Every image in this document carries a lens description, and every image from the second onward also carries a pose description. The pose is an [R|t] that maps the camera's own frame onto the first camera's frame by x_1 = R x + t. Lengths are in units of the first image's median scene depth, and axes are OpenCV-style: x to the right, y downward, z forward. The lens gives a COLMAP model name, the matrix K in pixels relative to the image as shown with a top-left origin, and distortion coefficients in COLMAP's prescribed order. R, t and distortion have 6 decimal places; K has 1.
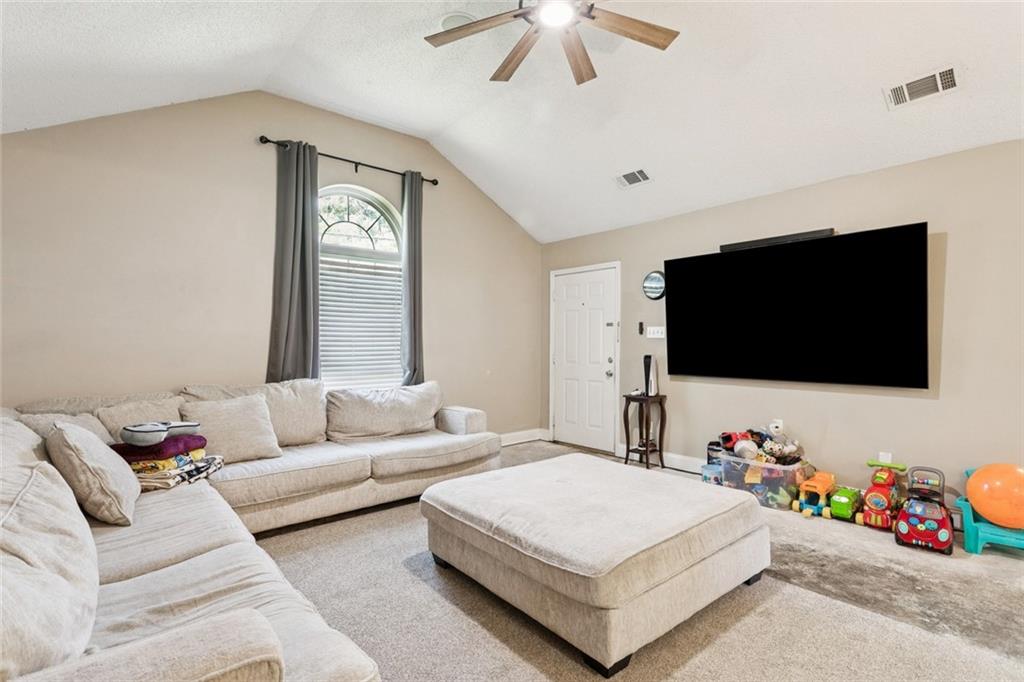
lens RADIAL K [[491.3, 0, 508.5], [0, 491.3, 340.2], [0, 0, 1]] dist [-0.001582, -0.000121]
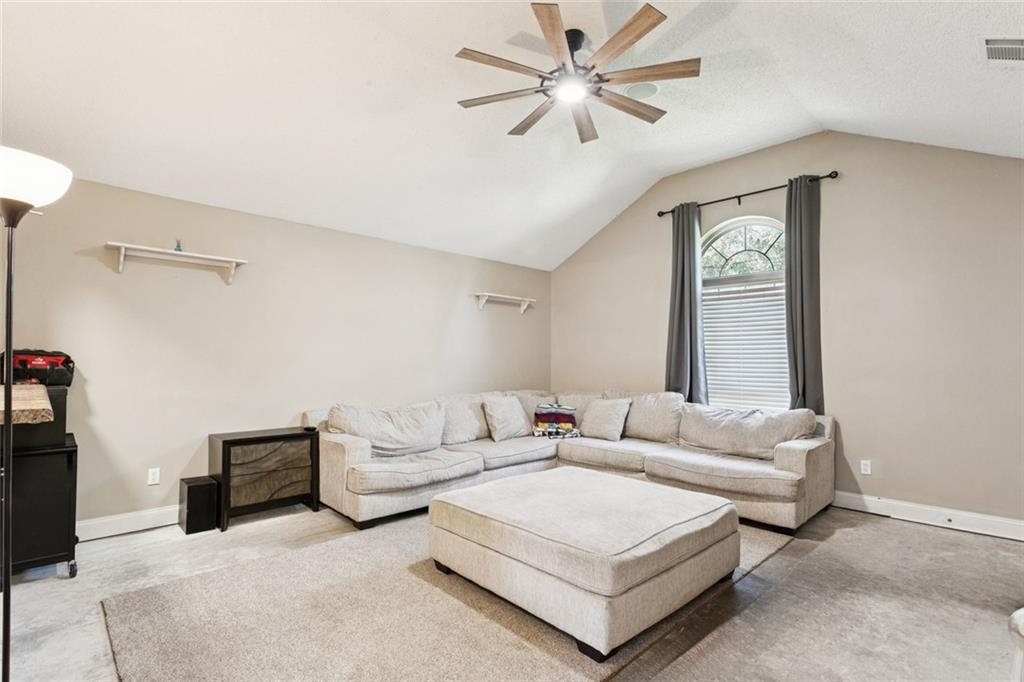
lens RADIAL K [[491.3, 0, 506.5], [0, 491.3, 341.0], [0, 0, 1]] dist [-0.001582, -0.000121]
pose [[0.055093, -0.037783, -0.997766, 0.824653], [-0.004284, 0.999266, -0.038077, -0.002816], [0.998472, 0.006372, 0.054891, 0.501262]]
